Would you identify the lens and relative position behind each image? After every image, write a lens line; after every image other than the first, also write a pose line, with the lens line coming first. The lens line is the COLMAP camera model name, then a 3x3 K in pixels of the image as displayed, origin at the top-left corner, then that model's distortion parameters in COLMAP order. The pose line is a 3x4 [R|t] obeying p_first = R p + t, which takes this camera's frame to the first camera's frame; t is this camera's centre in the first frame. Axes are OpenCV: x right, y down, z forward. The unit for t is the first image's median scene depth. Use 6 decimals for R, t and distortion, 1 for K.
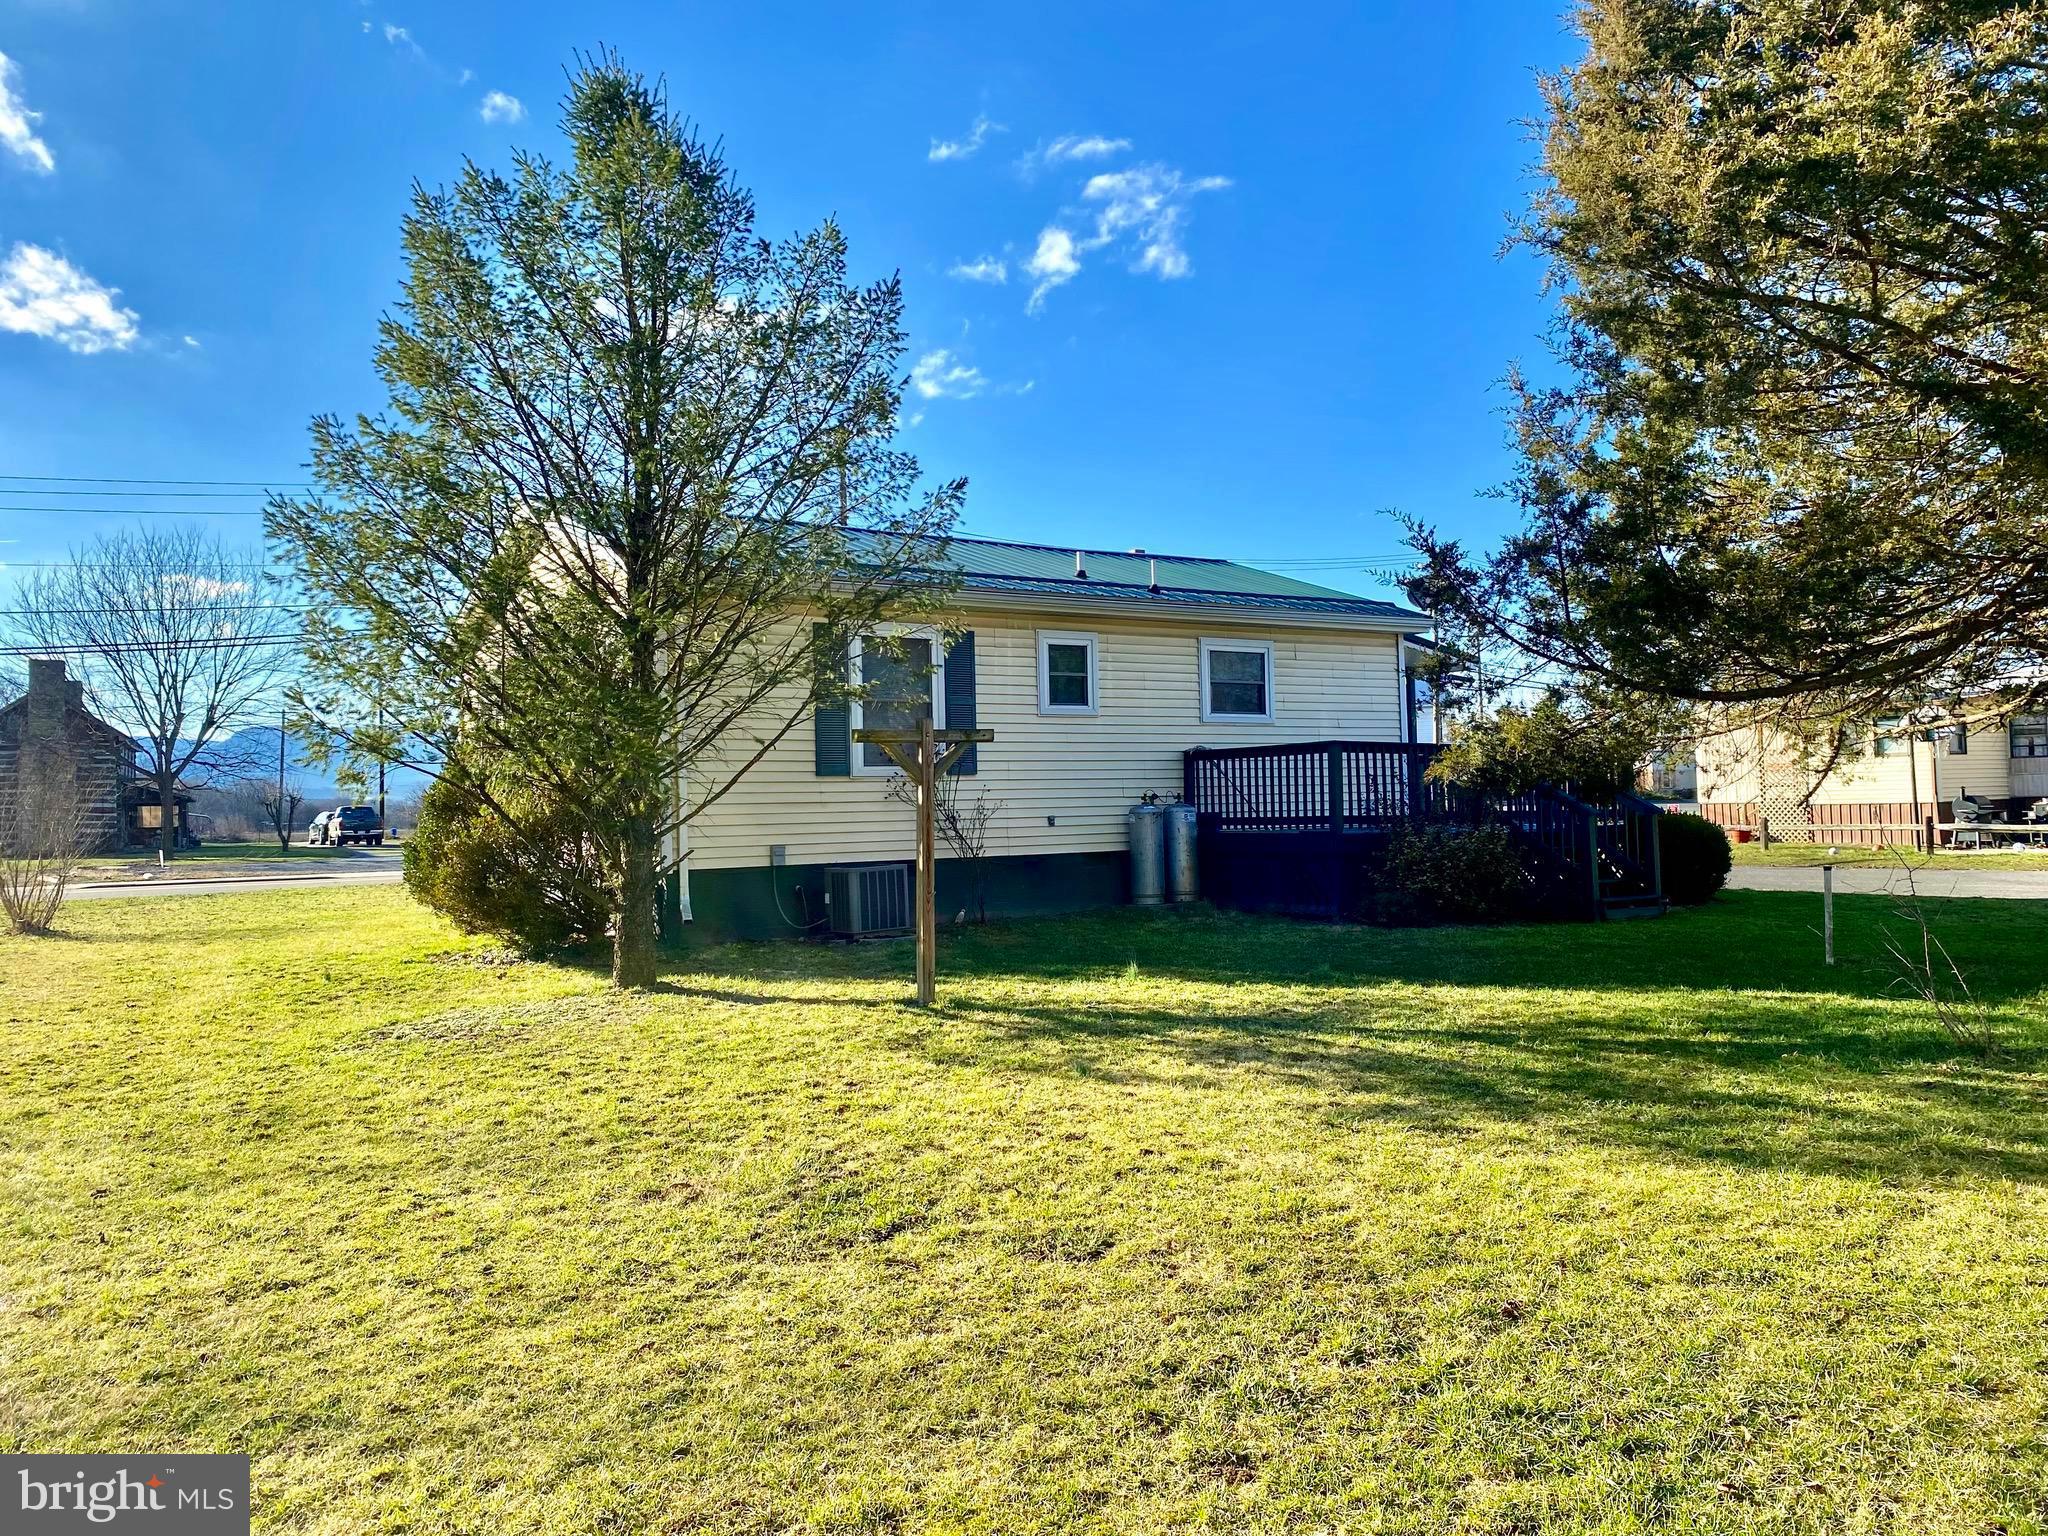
lens RADIAL K [[1503.2, 0, 1022.1], [0, 1503.2, 756.2], [0, 0, 1]] dist [0.012793, 0.000641]
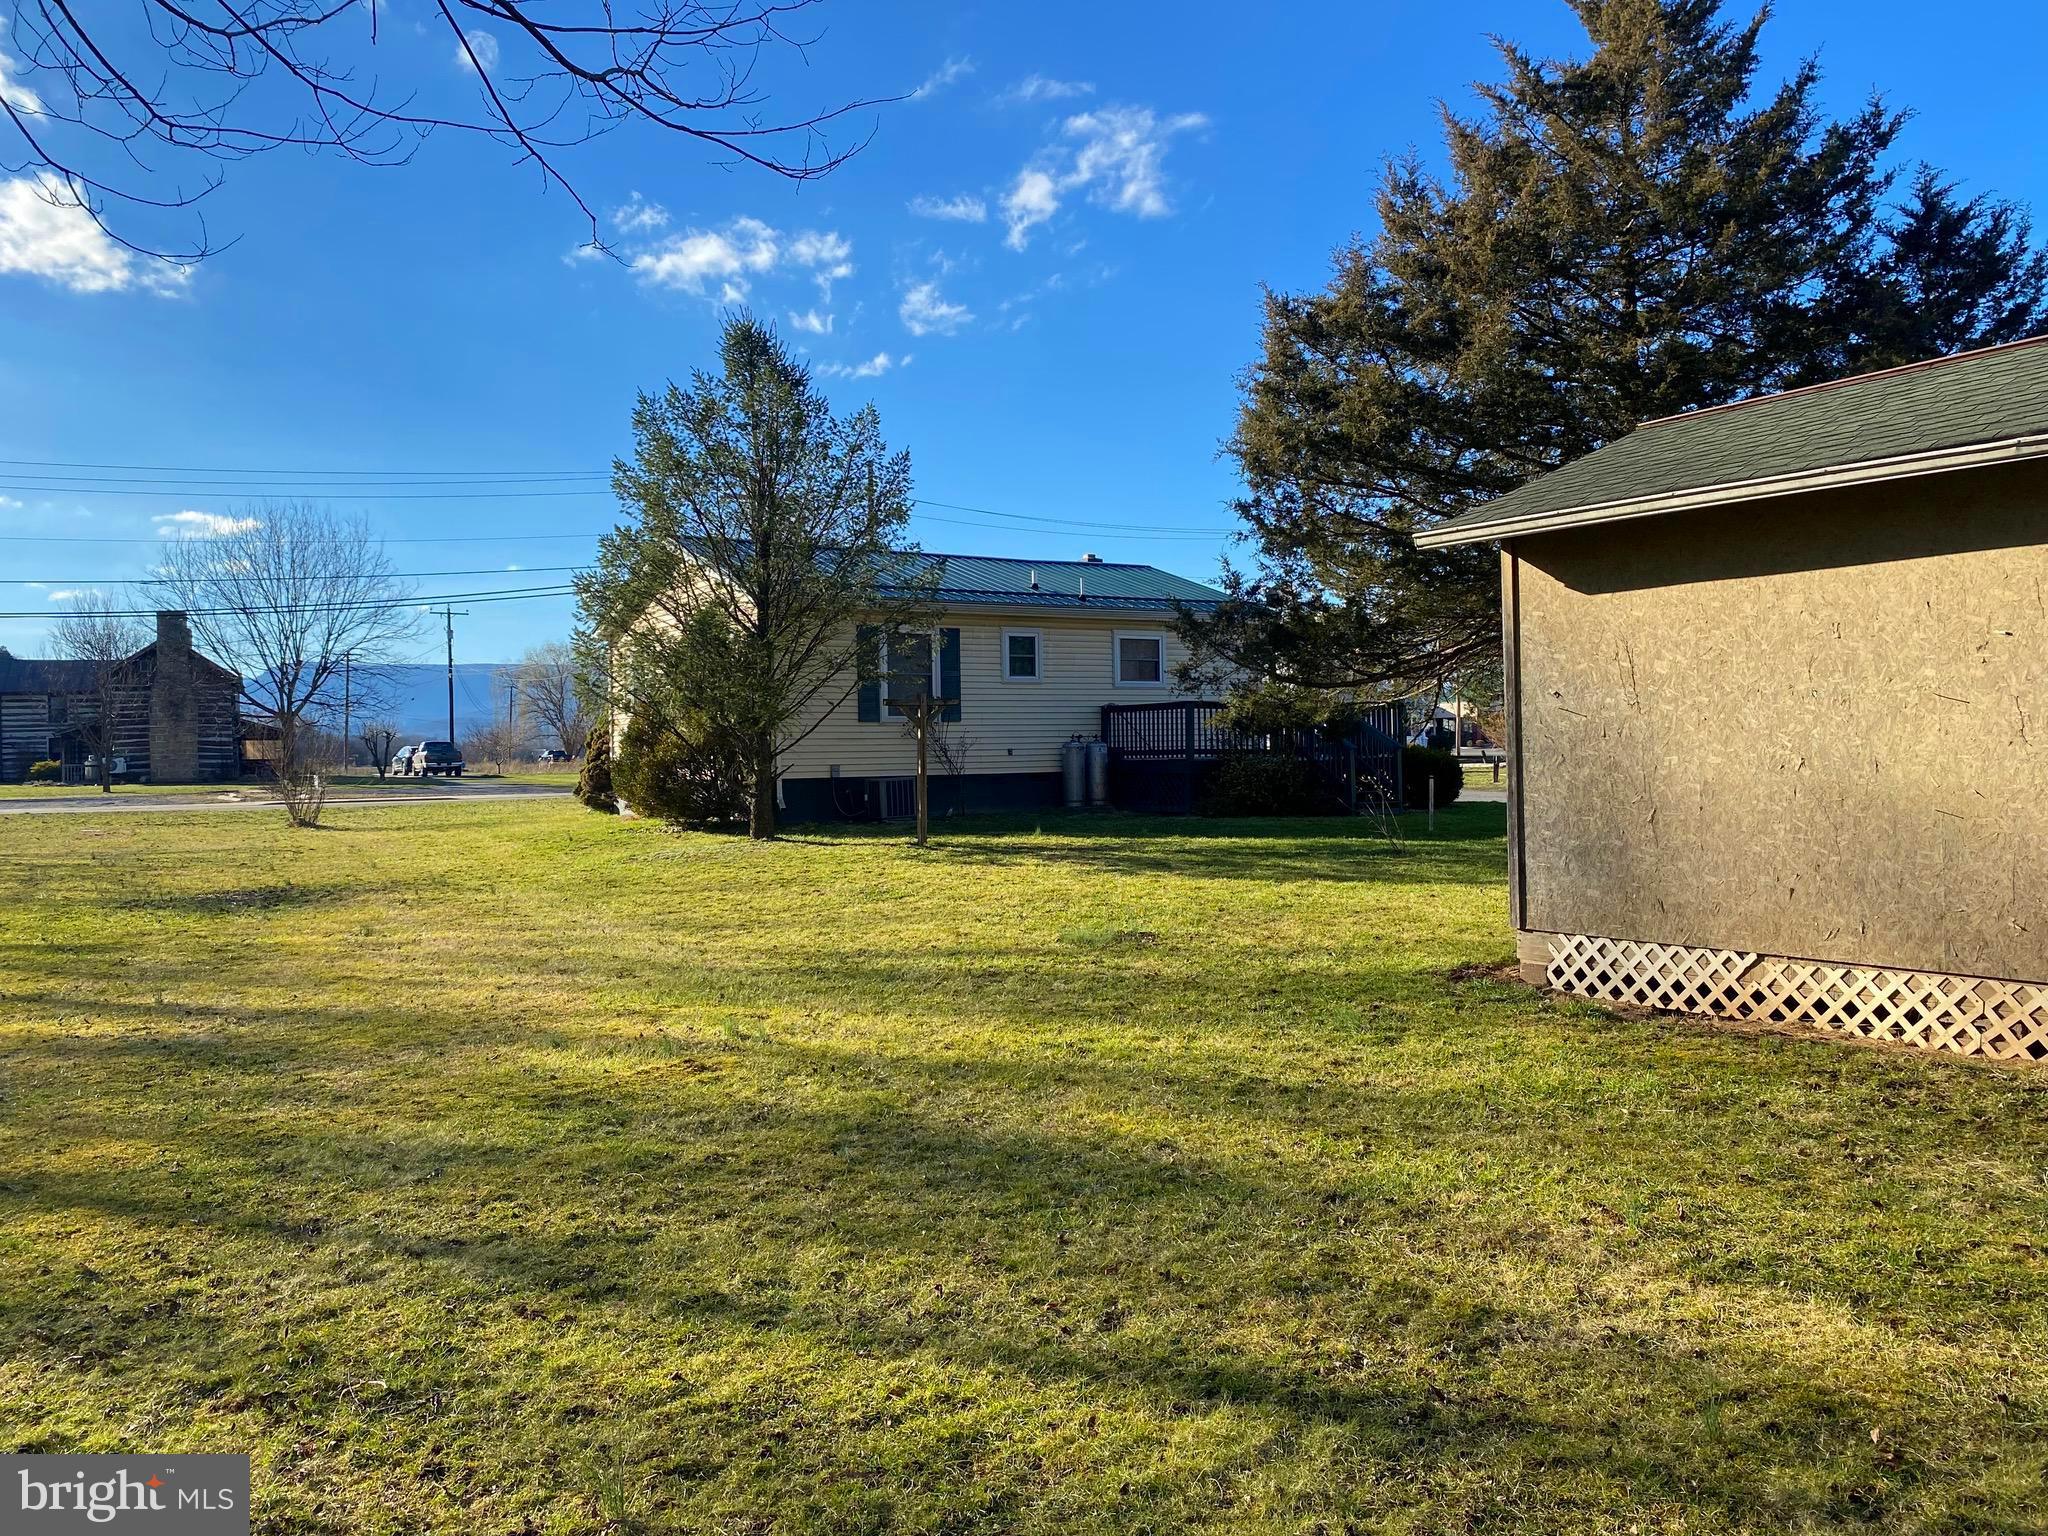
lens RADIAL K [[1503.2, 0, 1030.9], [0, 1503.2, 775.8], [0, 0, 1]] dist [0.012793, 0.000641]
pose [[0.999952, 0.006318, -0.007512, 0.055300], [-0.005914, 0.998597, 0.052615, -0.013893], [0.007834, -0.052568, 0.998587, -0.563112]]
